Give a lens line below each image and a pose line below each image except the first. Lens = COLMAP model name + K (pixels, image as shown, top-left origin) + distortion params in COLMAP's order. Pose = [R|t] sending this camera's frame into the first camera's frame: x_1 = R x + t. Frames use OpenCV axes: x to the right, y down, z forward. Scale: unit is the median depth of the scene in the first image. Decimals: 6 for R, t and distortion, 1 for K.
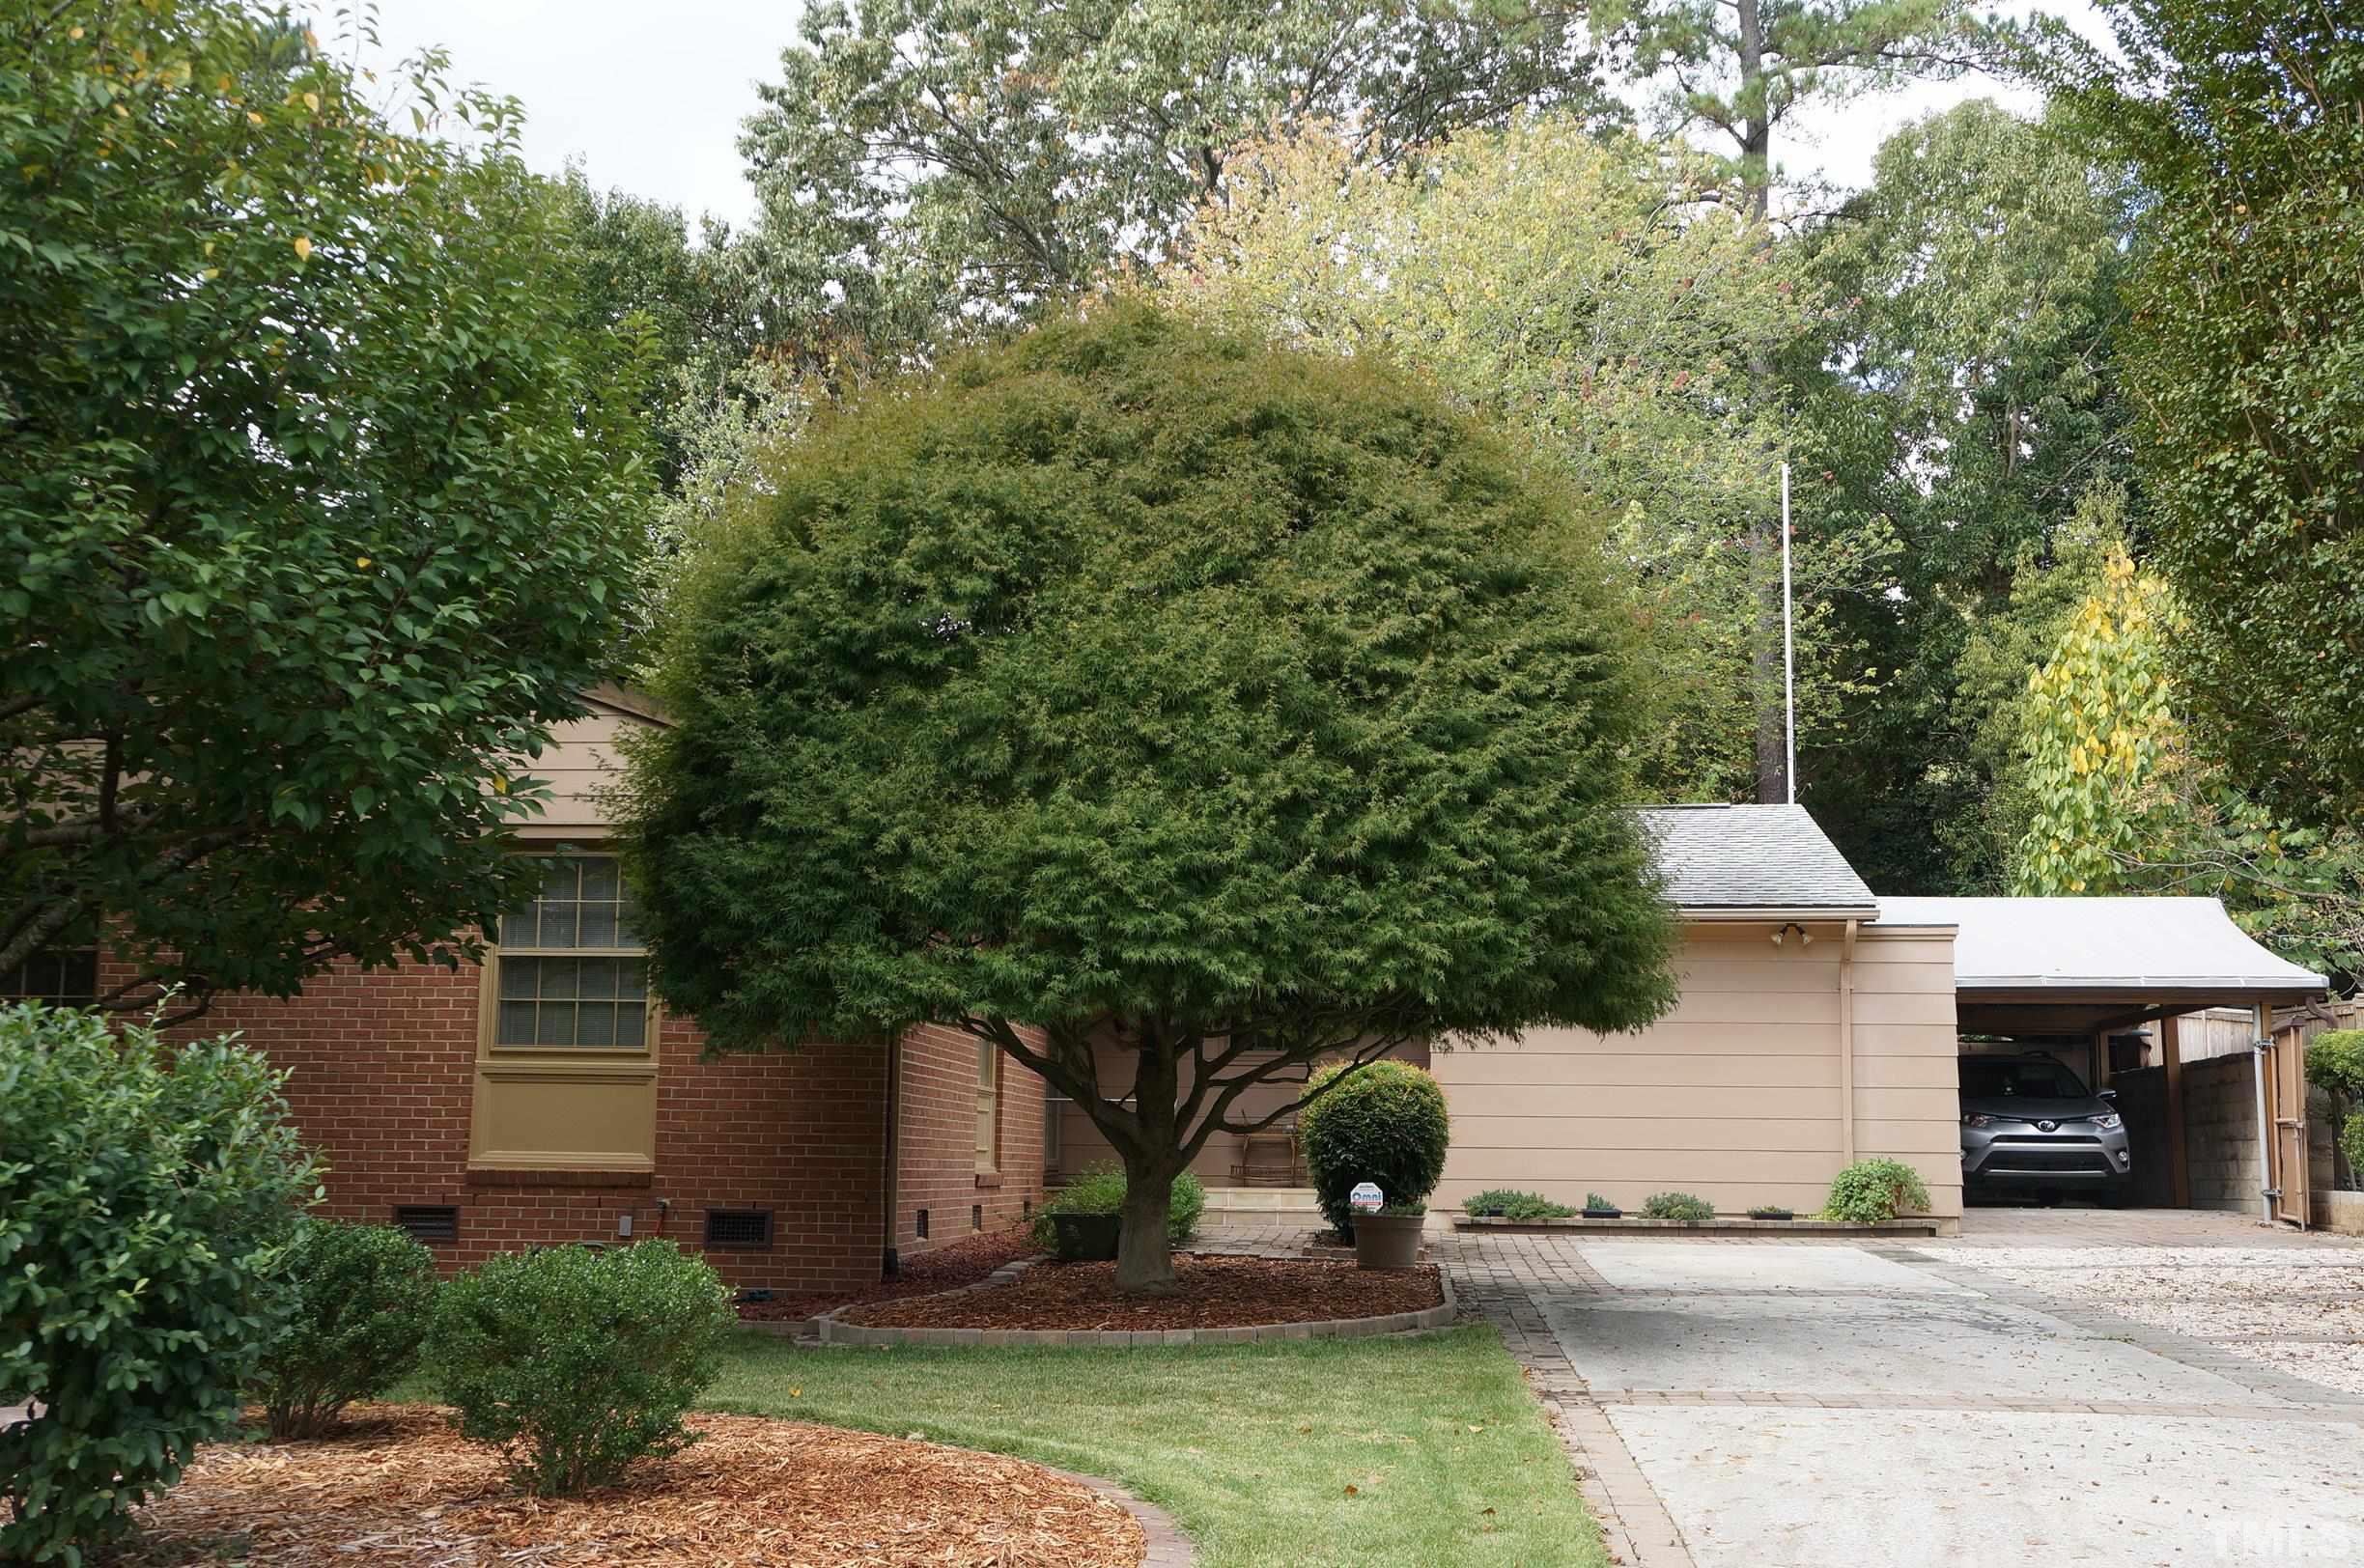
lens RADIAL K [[2514.3, 0, 1178.5], [0, 2514.3, 795.5], [0, 0, 1]] dist [-0.077662, 0.273404]
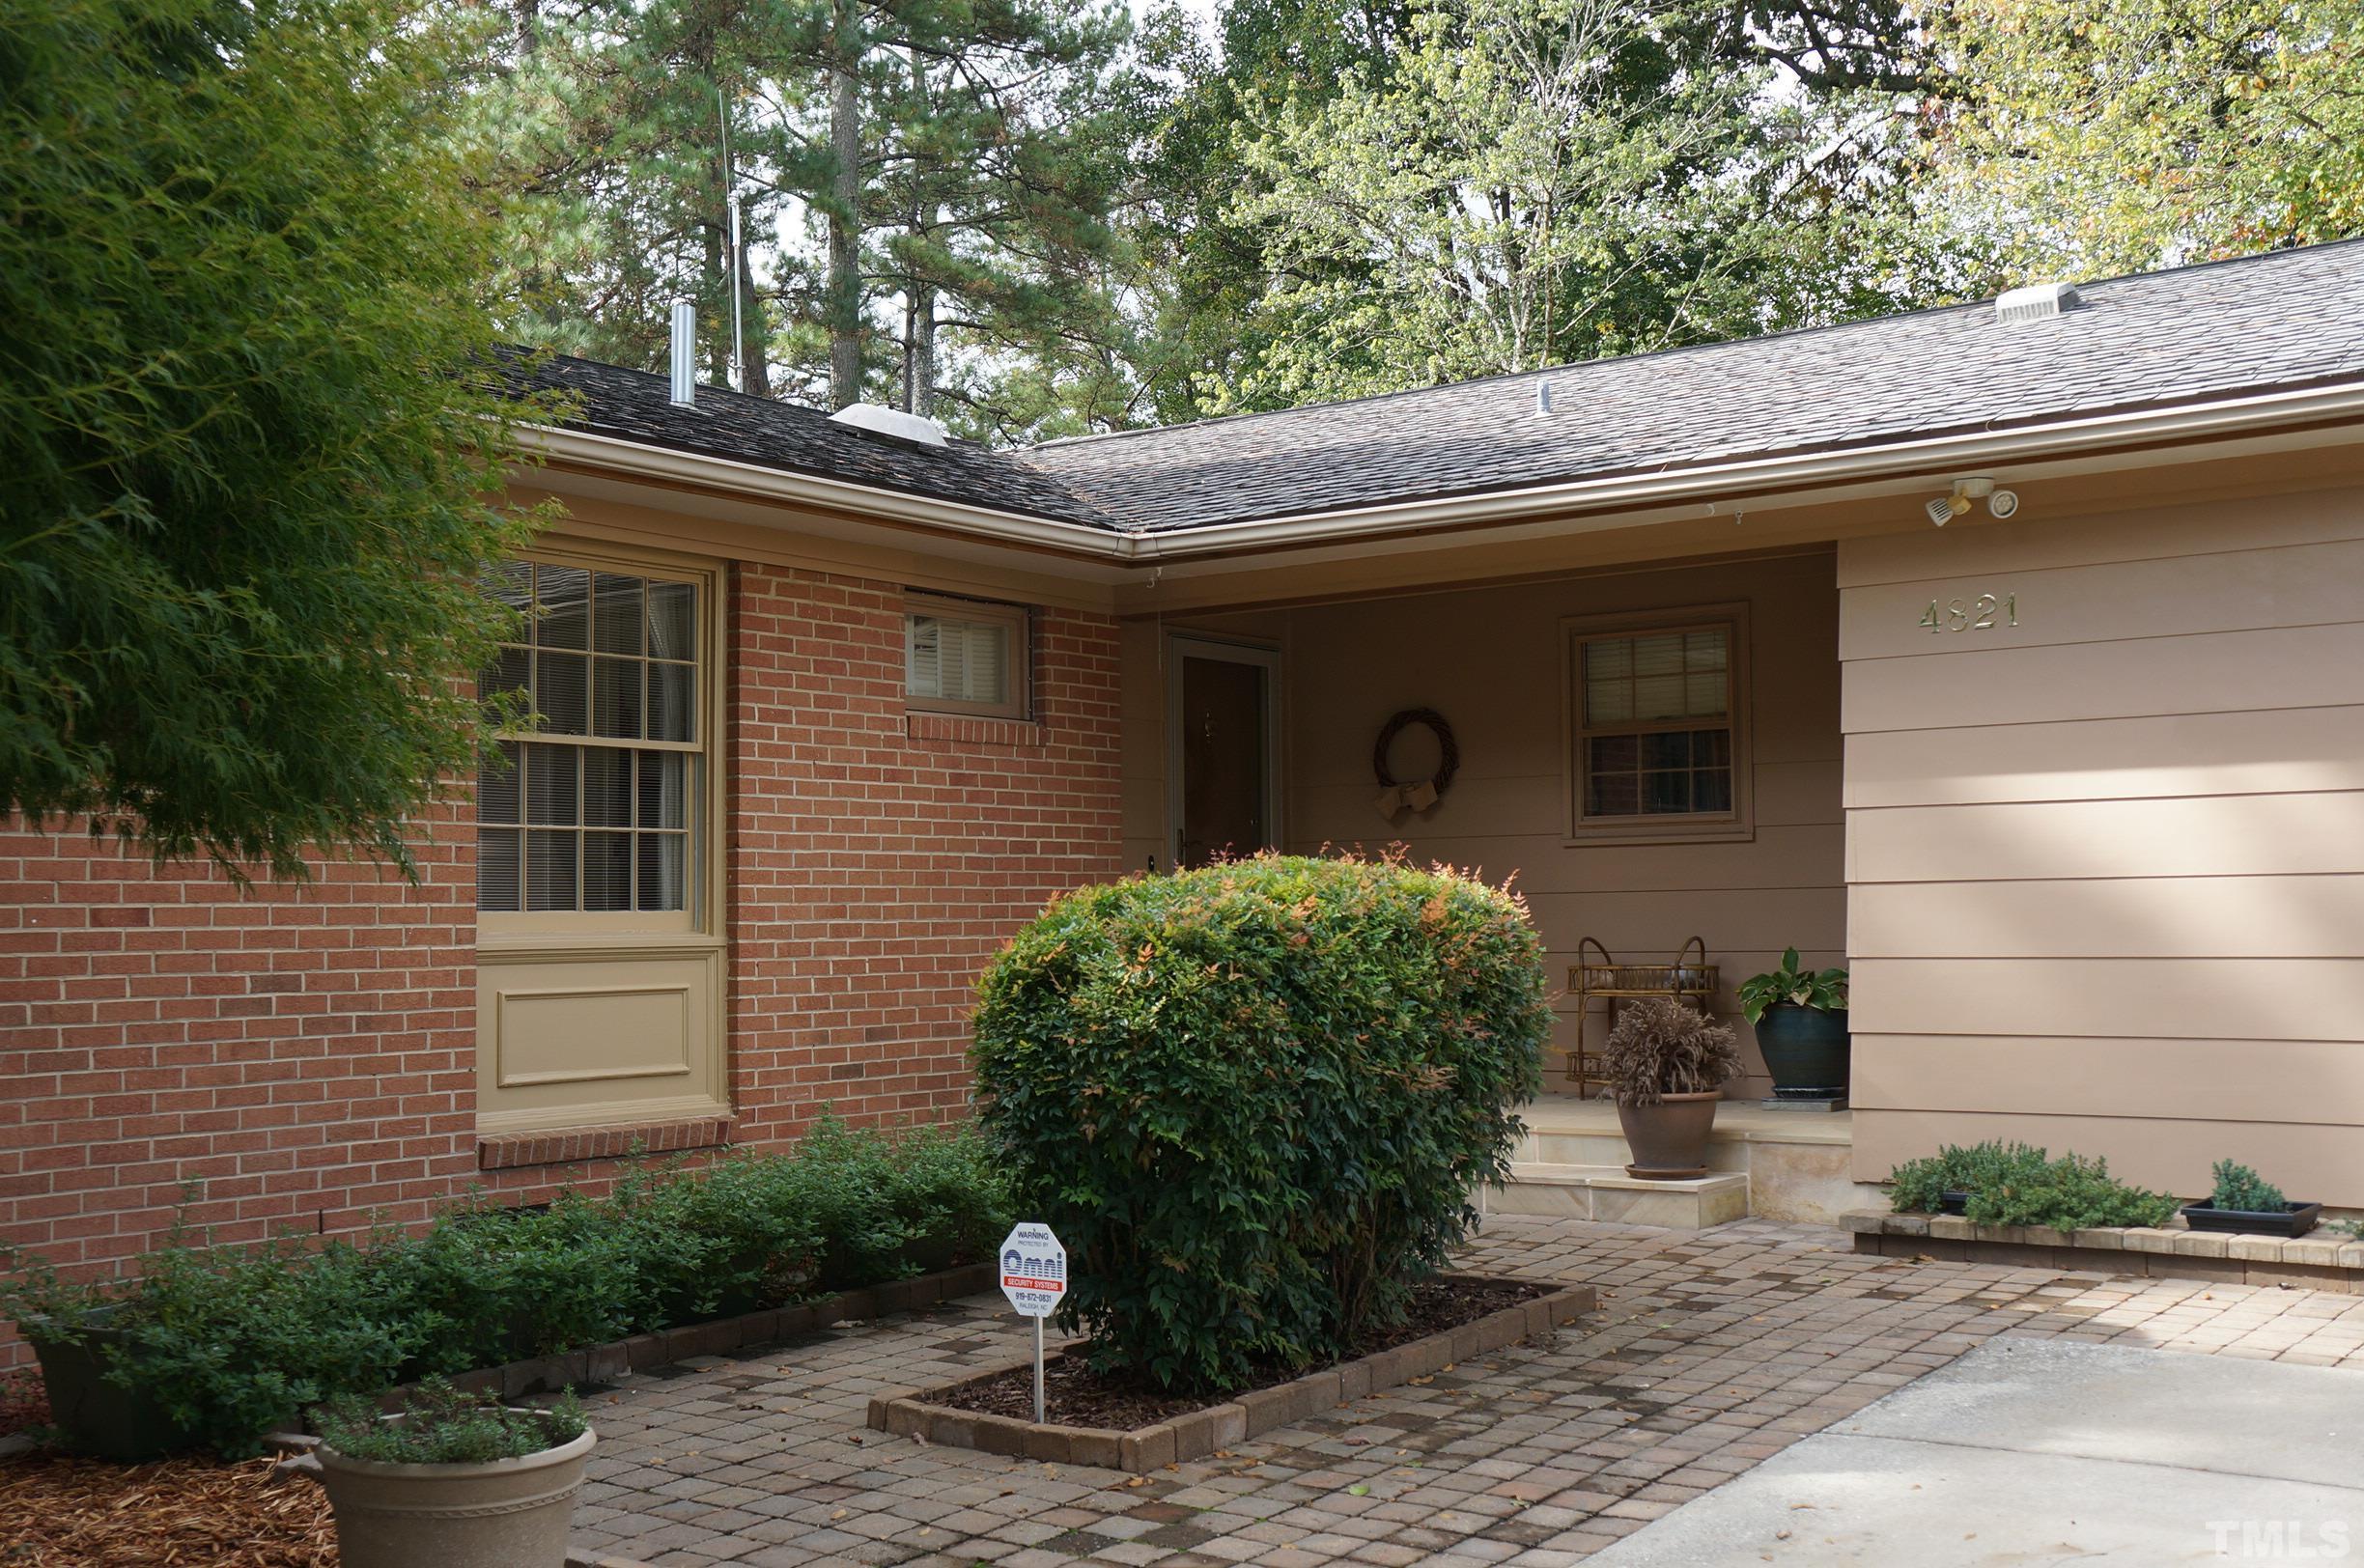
lens RADIAL K [[2514.3, 0, 1178.5], [0, 2514.3, 795.5], [0, 0, 1]] dist [-0.077662, 0.273404]
pose [[0.853682, -0.048265, -0.518554, 0.197813], [0.099944, 0.992372, 0.072168, 0.052335], [0.511115, -0.113435, 0.851994, 0.519553]]
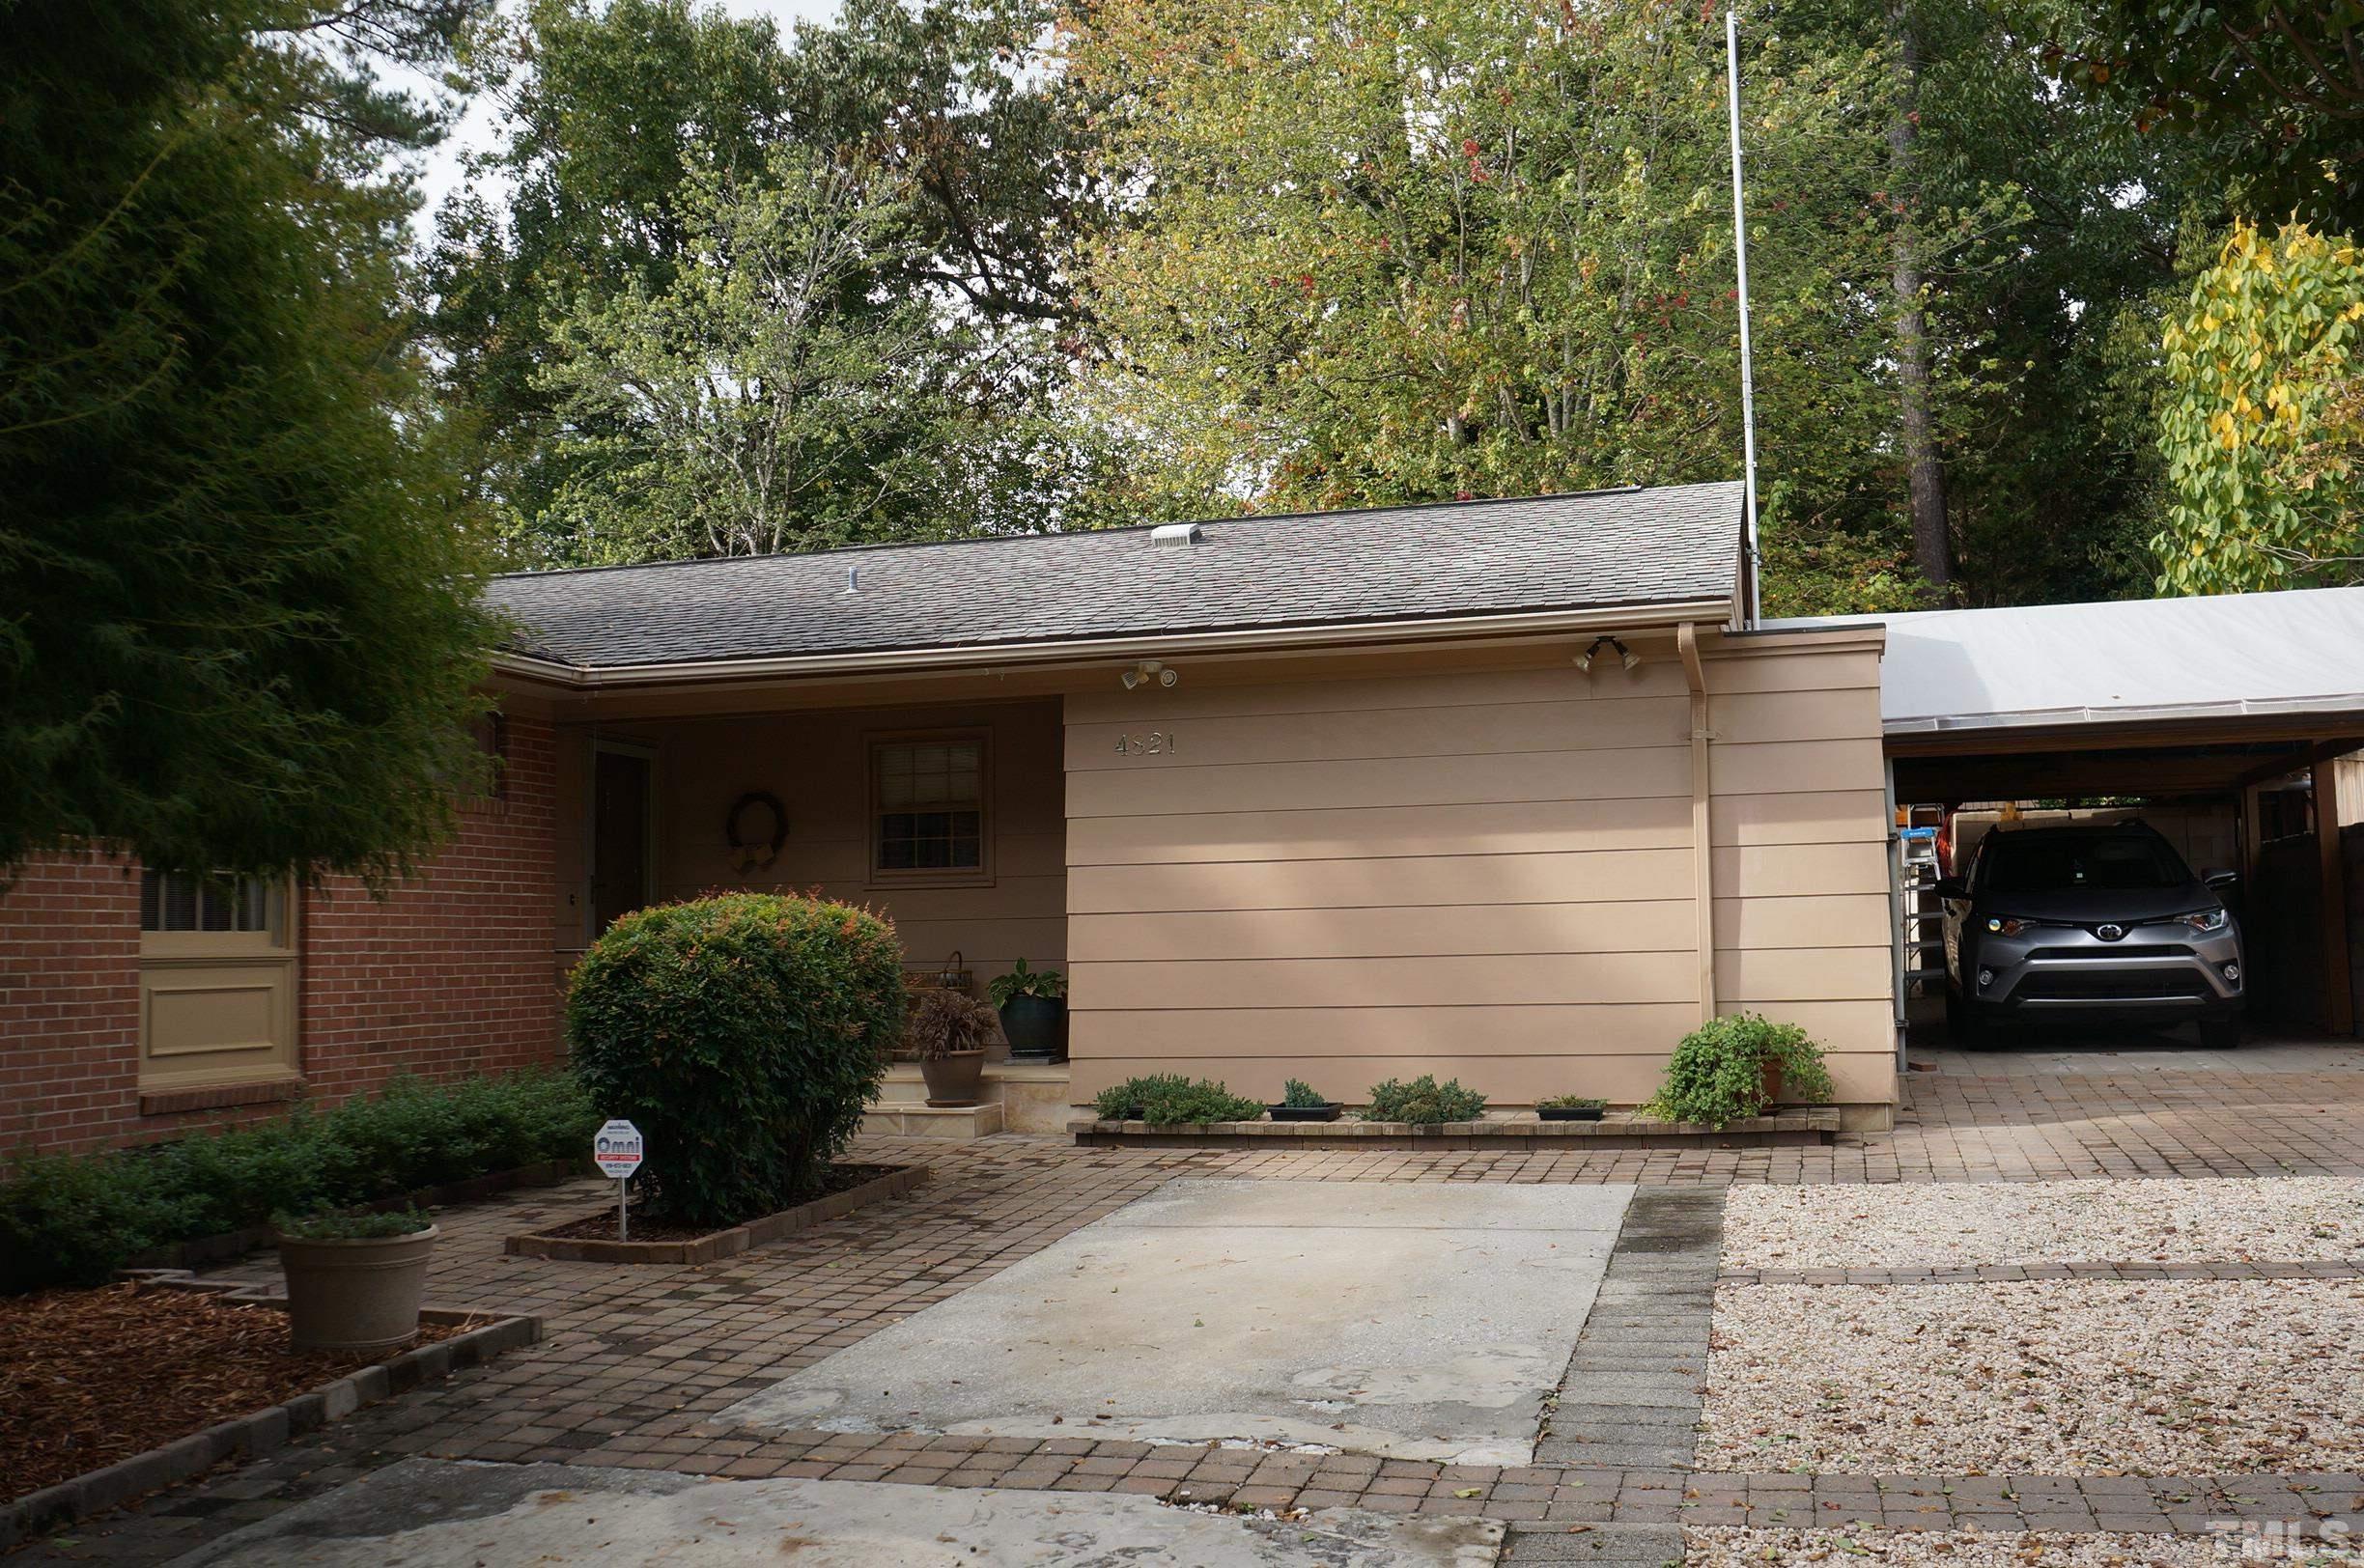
lens RADIAL K [[2129.1, 0, 1182.0], [0, 2129.1, 784.0], [0, 0, 1]] dist [-0.136411, 0.170668]
pose [[0.981961, -0.044001, -0.183892, 0.207058], [0.057730, 0.995876, 0.069981, 0.039110], [0.180055, -0.079335, 0.980452, 0.409920]]
